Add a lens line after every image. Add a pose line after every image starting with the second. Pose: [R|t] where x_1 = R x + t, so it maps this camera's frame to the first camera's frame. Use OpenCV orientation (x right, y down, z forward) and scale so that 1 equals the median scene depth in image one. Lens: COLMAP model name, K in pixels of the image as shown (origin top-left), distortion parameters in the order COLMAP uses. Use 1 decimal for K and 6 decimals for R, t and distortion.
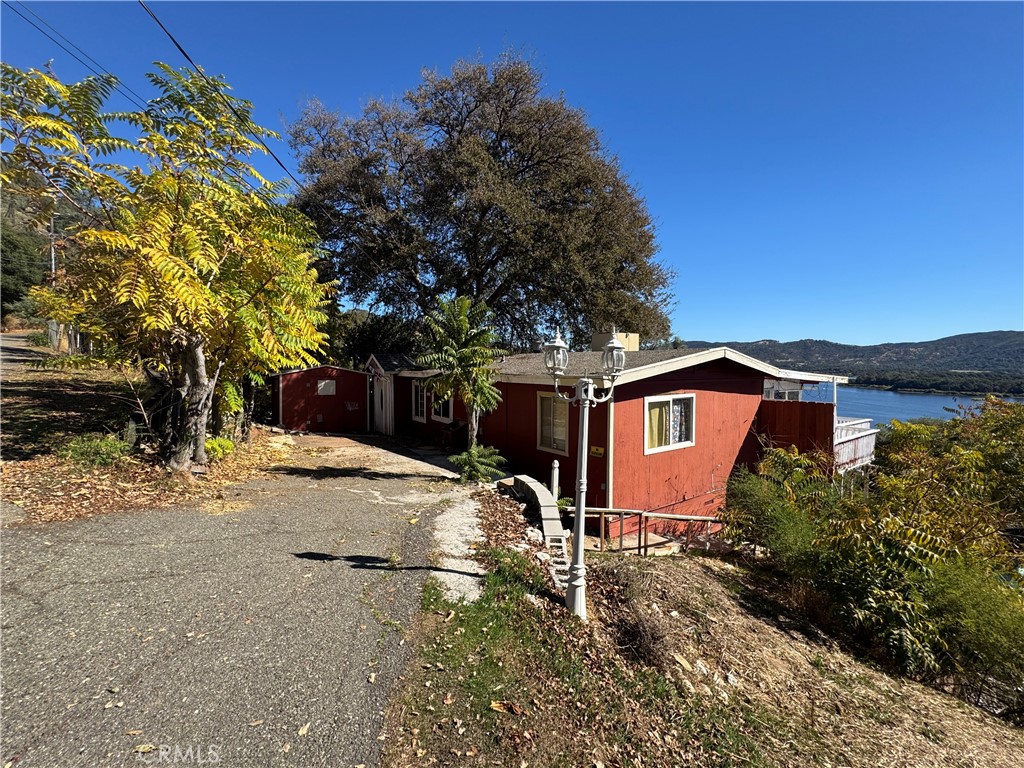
lens RADIAL K [[461.2, 0, 509.2], [0, 461.2, 381.6], [0, 0, 1]] dist [-0.001562, -0.000072]
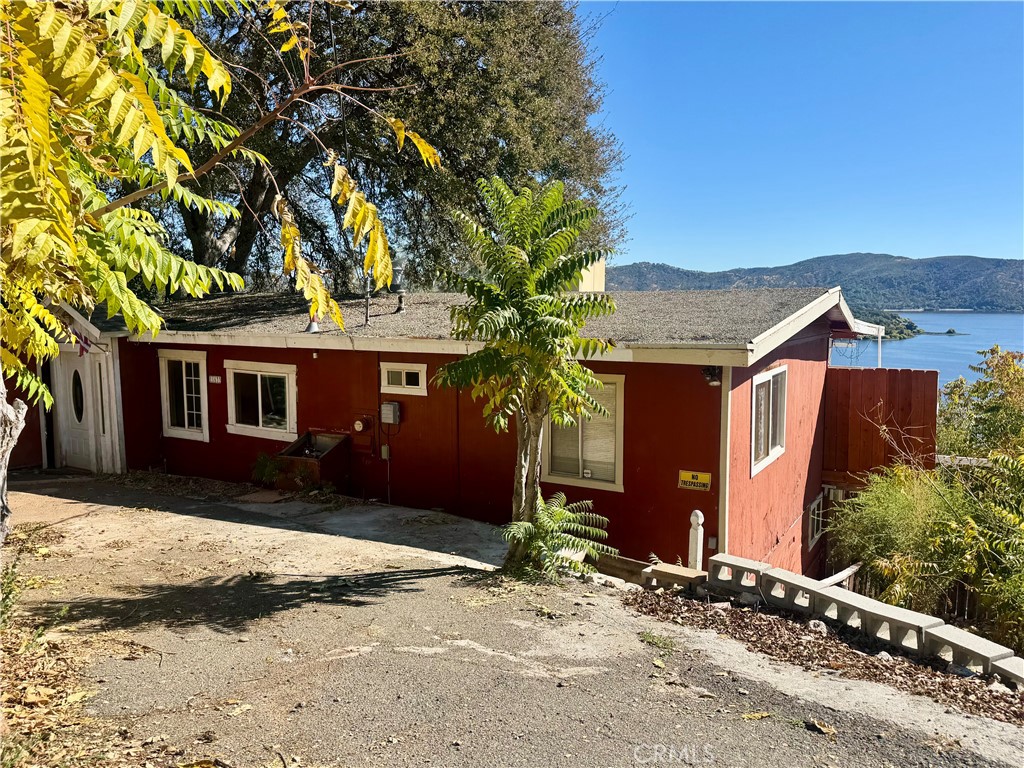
lens RADIAL K [[793.7, 0, 511.7], [0, 793.7, 384.8], [0, 0, 1]] dist [0.030162, -0.006689]
pose [[0.915776, -0.047573, 0.398862, -0.276732], [0.020091, 0.997144, 0.072803, -0.025351], [-0.401186, -0.058658, 0.914117, 0.171209]]
